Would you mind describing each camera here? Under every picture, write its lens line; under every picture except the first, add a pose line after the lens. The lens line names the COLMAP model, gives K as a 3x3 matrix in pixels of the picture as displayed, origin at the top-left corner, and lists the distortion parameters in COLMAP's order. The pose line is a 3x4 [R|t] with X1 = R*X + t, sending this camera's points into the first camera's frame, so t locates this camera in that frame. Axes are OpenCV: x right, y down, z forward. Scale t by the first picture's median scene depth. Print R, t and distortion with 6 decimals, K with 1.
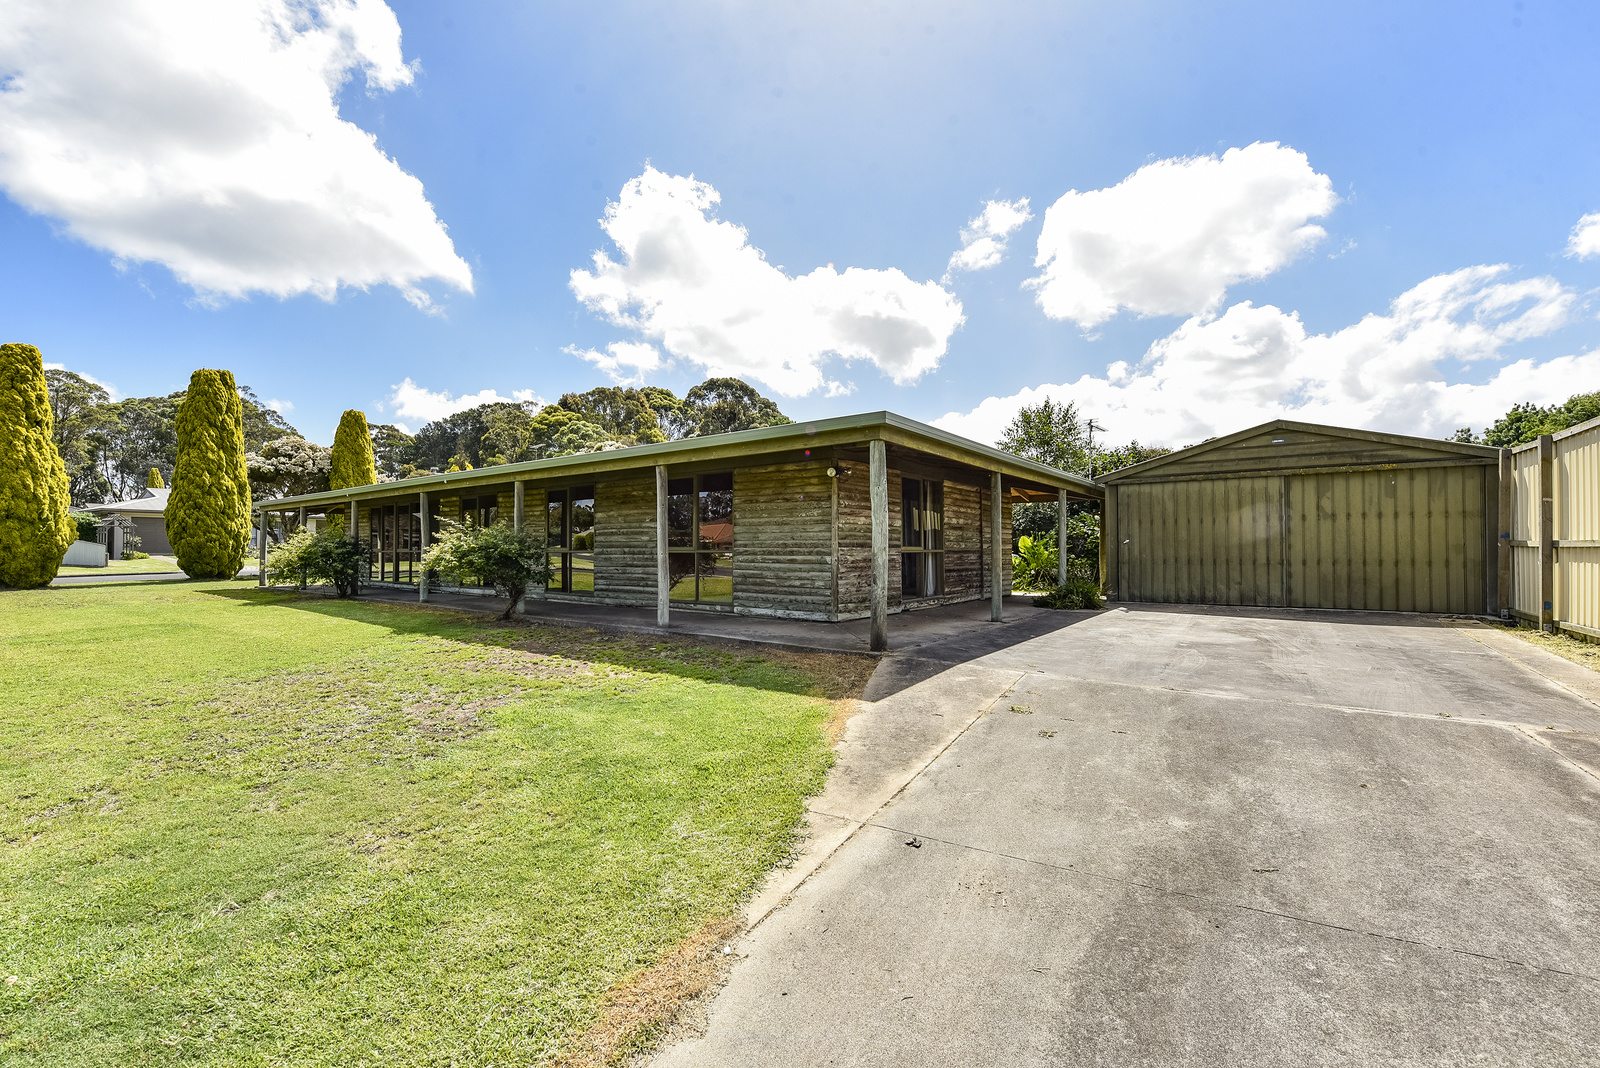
lens RADIAL K [[678.1, 0, 793.8], [0, 678.1, 538.3], [0, 0, 1]] dist [-0.016980, -0.000648]
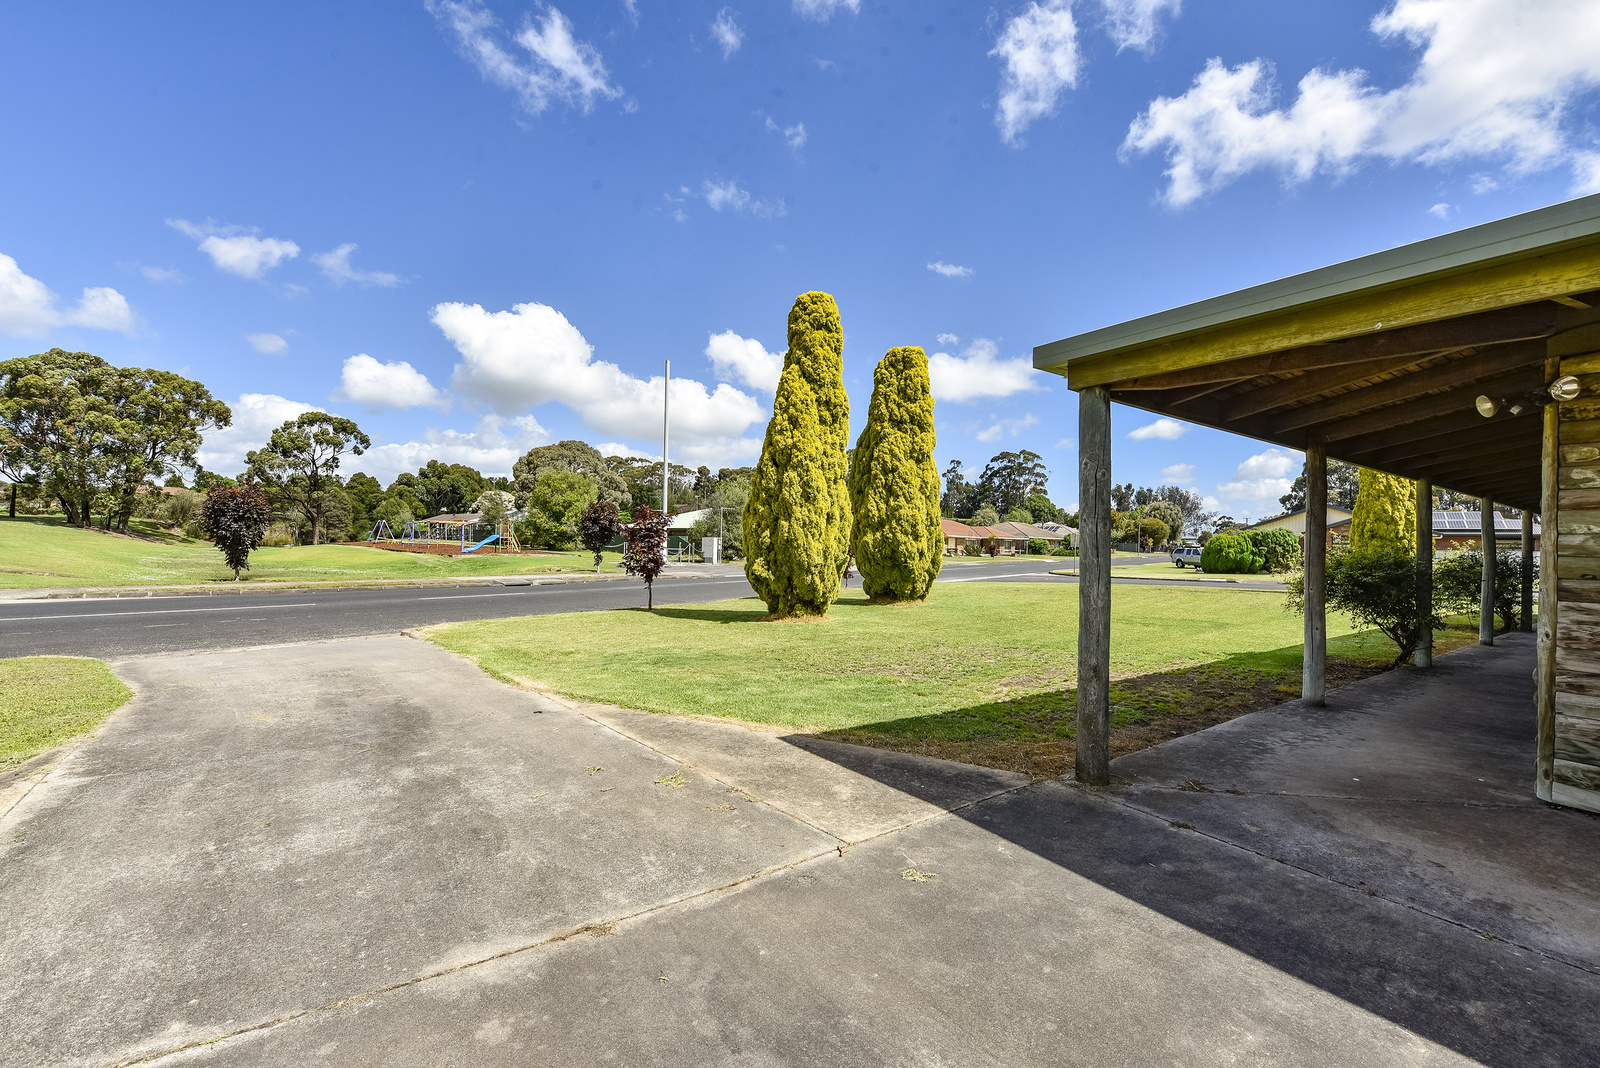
lens RADIAL K [[634.4, 0, 799.9], [0, 634.4, 539.9], [0, 0, 1]] dist [-0.011646, -0.001010]
pose [[-0.339335, -0.012243, -0.940586, 1.257904], [-0.005539, 0.999924, -0.011017, -0.034390], [0.940649, 0.001471, -0.339377, 1.763495]]
